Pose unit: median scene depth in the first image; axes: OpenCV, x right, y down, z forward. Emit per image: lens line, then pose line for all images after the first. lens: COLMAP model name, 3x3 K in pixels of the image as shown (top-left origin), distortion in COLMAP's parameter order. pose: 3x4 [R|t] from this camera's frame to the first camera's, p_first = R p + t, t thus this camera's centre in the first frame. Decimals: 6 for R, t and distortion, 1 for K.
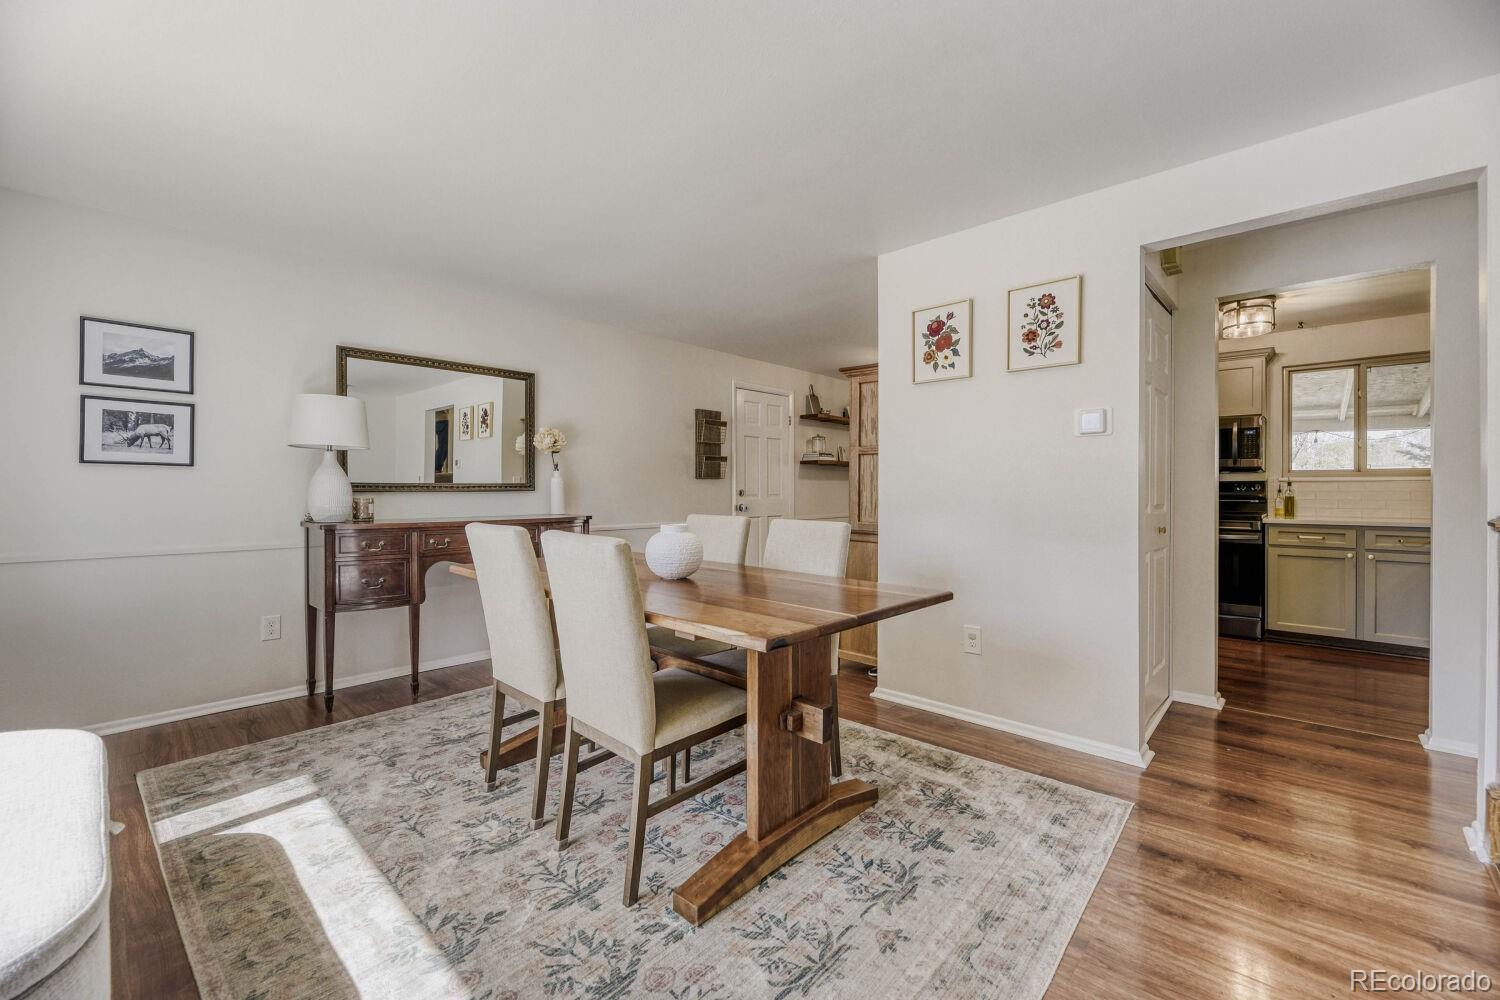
lens RADIAL K [[619.8, 0, 749.7], [0, 619.8, 497.7], [0, 0, 1]] dist [-0.001994, -0.001195]
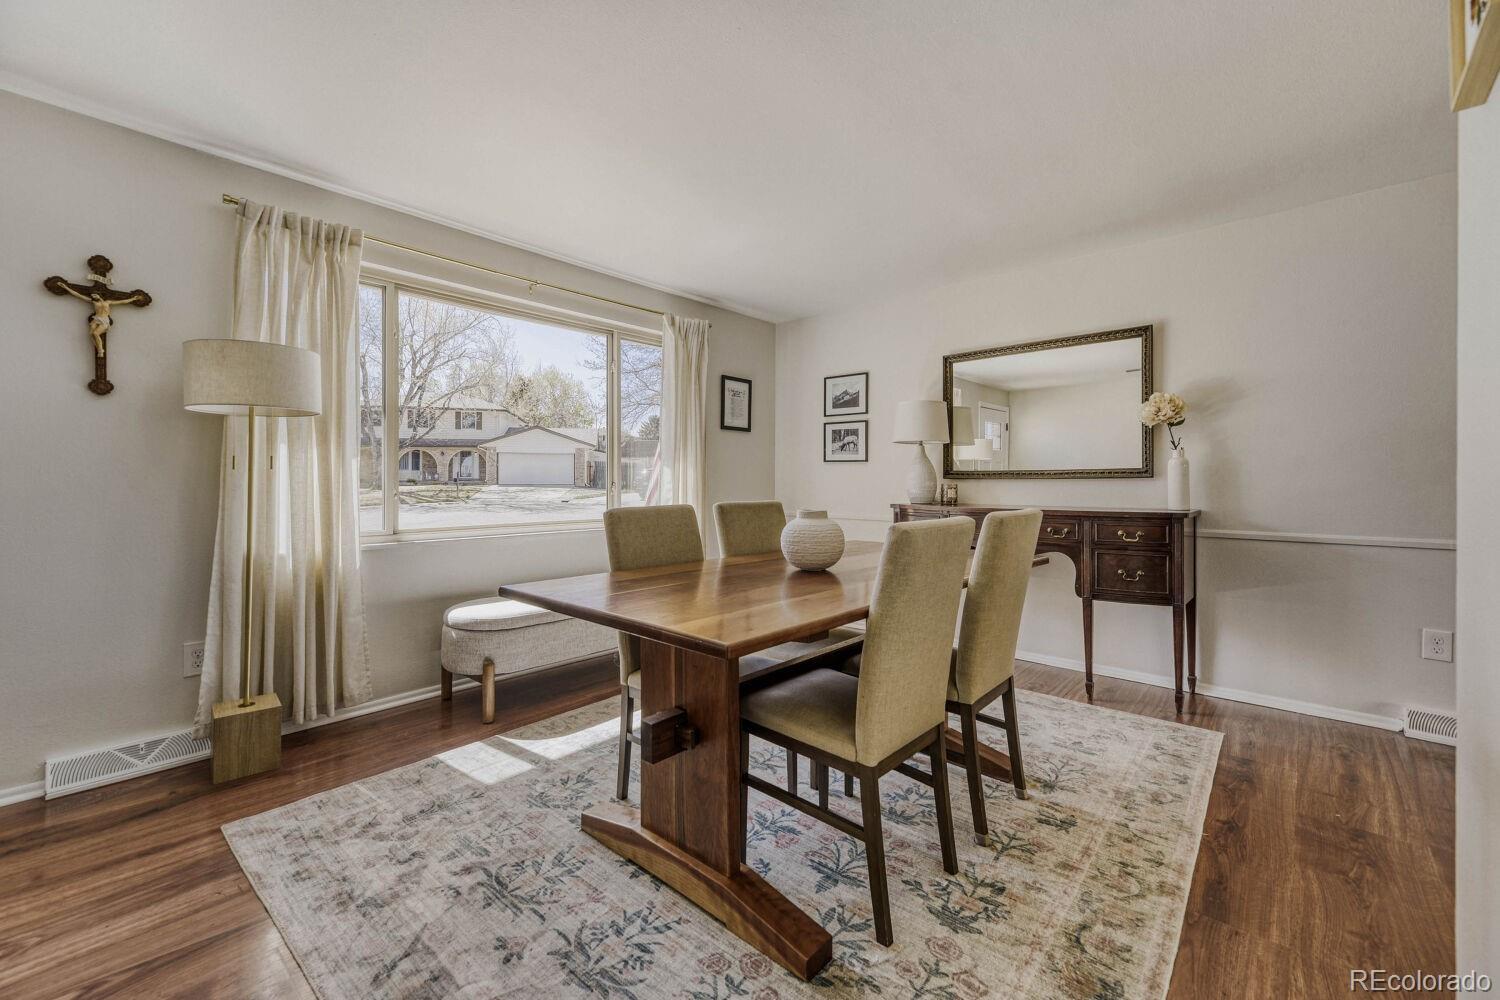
lens RADIAL K [[619.8, 0, 733.7], [0, 619.8, 472.0], [0, 0, 1]] dist [-0.001994, -0.001195]
pose [[-0.006802, -0.018250, -0.999810, 0.639419], [-0.013371, 0.999746, -0.018158, 0.006796], [0.999887, 0.013245, -0.007044, 0.728691]]
